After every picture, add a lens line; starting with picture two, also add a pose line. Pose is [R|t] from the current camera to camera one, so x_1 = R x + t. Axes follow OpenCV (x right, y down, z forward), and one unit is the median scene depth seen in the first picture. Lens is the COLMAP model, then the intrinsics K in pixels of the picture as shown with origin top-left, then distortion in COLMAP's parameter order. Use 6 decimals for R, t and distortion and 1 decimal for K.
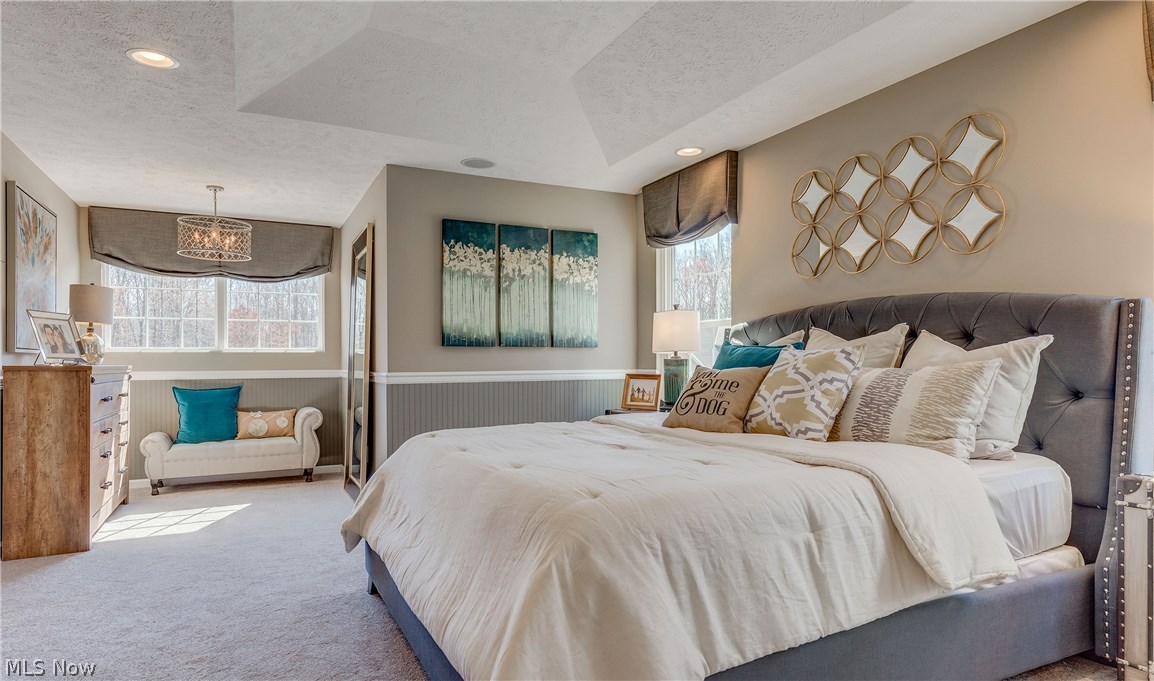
lens RADIAL K [[674.4, 0, 586.1], [0, 674.4, 360.2], [0, 0, 1]] dist [0.008379, 0.000565]
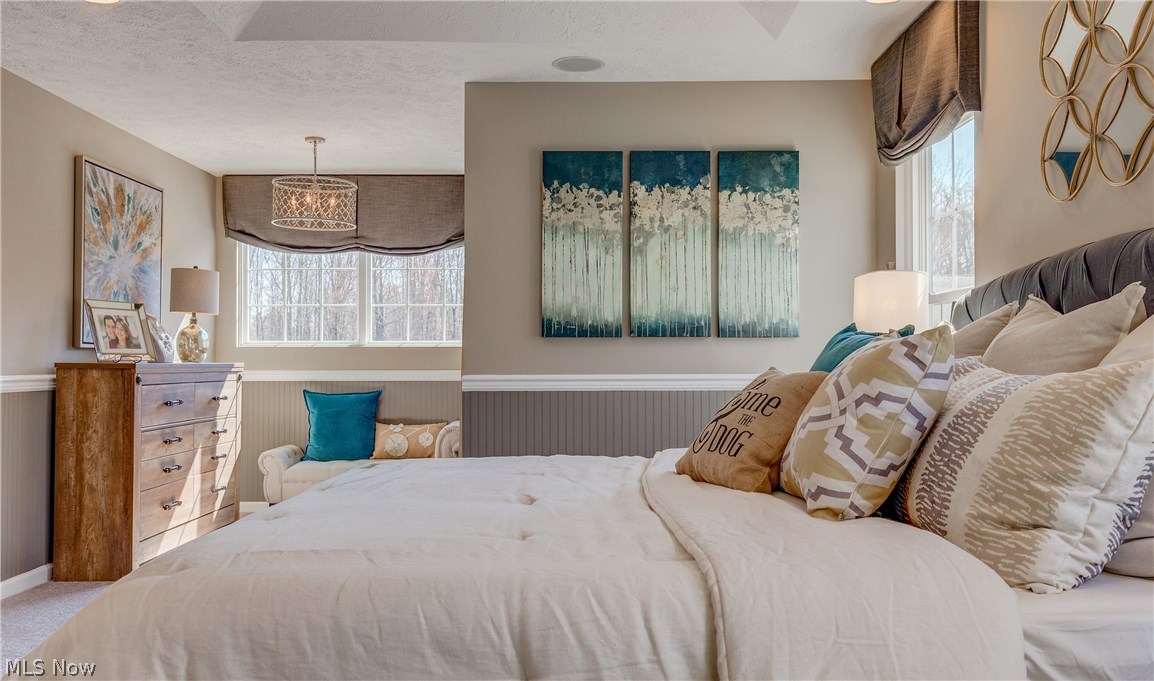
lens RADIAL K [[994.1, 0, 579.7], [0, 994.1, 343.5], [0, 0, 1]] dist [0.004173, 0.005709]
pose [[0.886955, -0.004337, -0.461835, 0.287219], [-0.002112, 0.999907, -0.013446, -0.000757], [0.461851, 0.012901, 0.886864, 0.123388]]
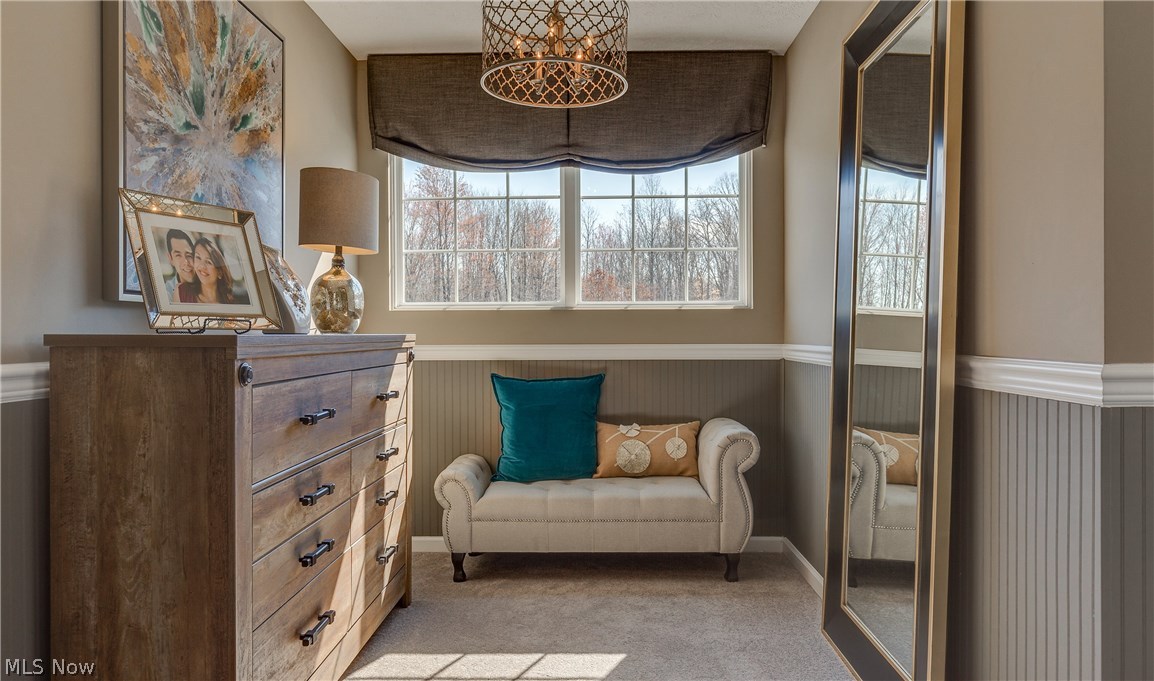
lens RADIAL K [[773.4, 0, 576.3], [0, 773.4, 337.8], [0, 0, 1]] dist [-0.005384, 0.006254]
pose [[0.878119, 0.005041, -0.478416, -0.319334], [0.000688, 0.999930, 0.011798, 0.004259], [0.478442, -0.010689, 0.878054, 0.611247]]
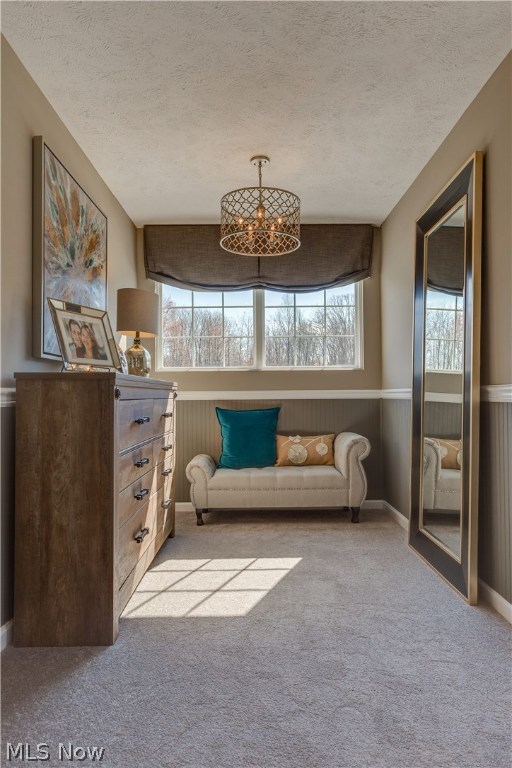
lens RADIAL K [[487.8, 0, 254.7], [0, 487.8, 385.1], [0, 0, 1]] dist [0.007858, -0.002012]
pose [[0.892203, -0.011633, -0.451484, -0.318831], [0.005027, 0.999862, -0.015829, 0.024757], [0.451606, 0.011854, 0.892139, 0.521251]]
